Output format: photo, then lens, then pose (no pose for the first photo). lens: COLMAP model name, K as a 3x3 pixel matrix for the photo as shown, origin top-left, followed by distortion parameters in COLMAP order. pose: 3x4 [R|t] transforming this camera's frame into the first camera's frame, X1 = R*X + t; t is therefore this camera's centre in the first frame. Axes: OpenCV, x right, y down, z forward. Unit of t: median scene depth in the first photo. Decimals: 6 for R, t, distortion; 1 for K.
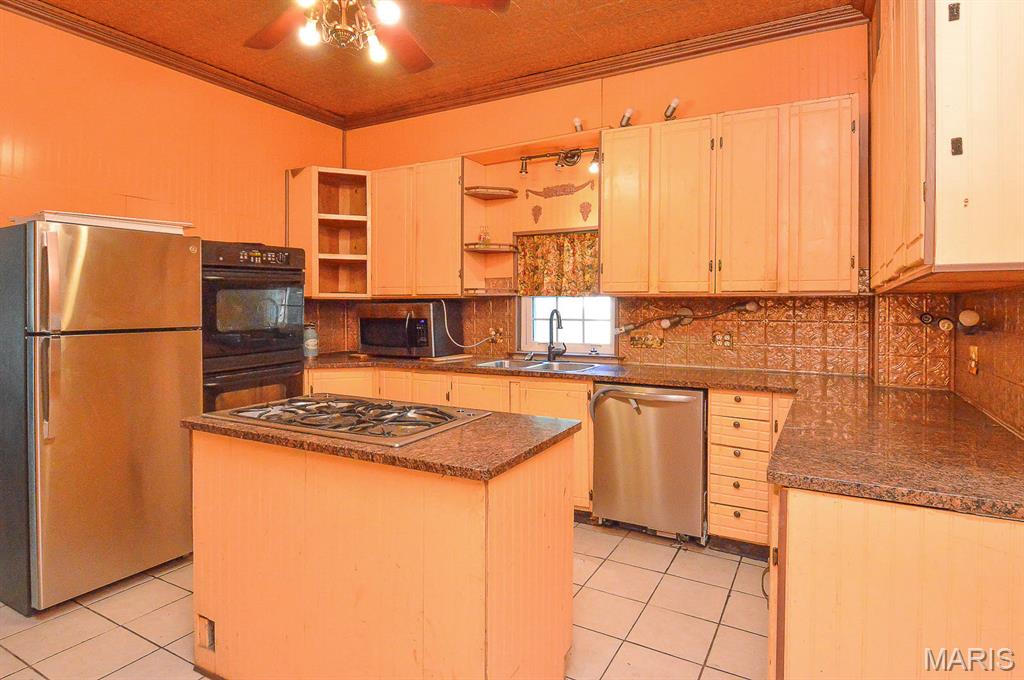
lens RADIAL K [[559.1, 0, 510.8], [0, 559.1, 299.5], [0, 0, 1]] dist [-0.000444, -0.000057]
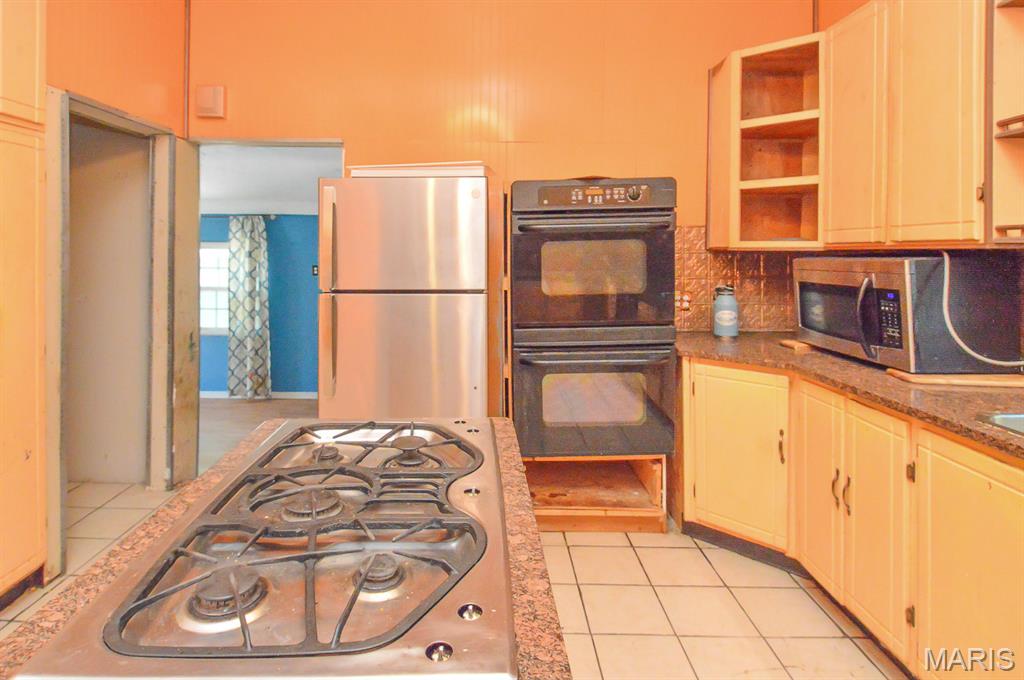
lens RADIAL K [[575.5, 0, 508.3], [0, 575.5, 246.3], [0, 0, 1]] dist [0.043832, 0.000121]
pose [[0.512396, -0.009191, -0.858700, 0.116524], [0.011696, 0.999925, -0.003723, -0.006977], [0.858669, -0.008136, 0.512465, 0.442453]]
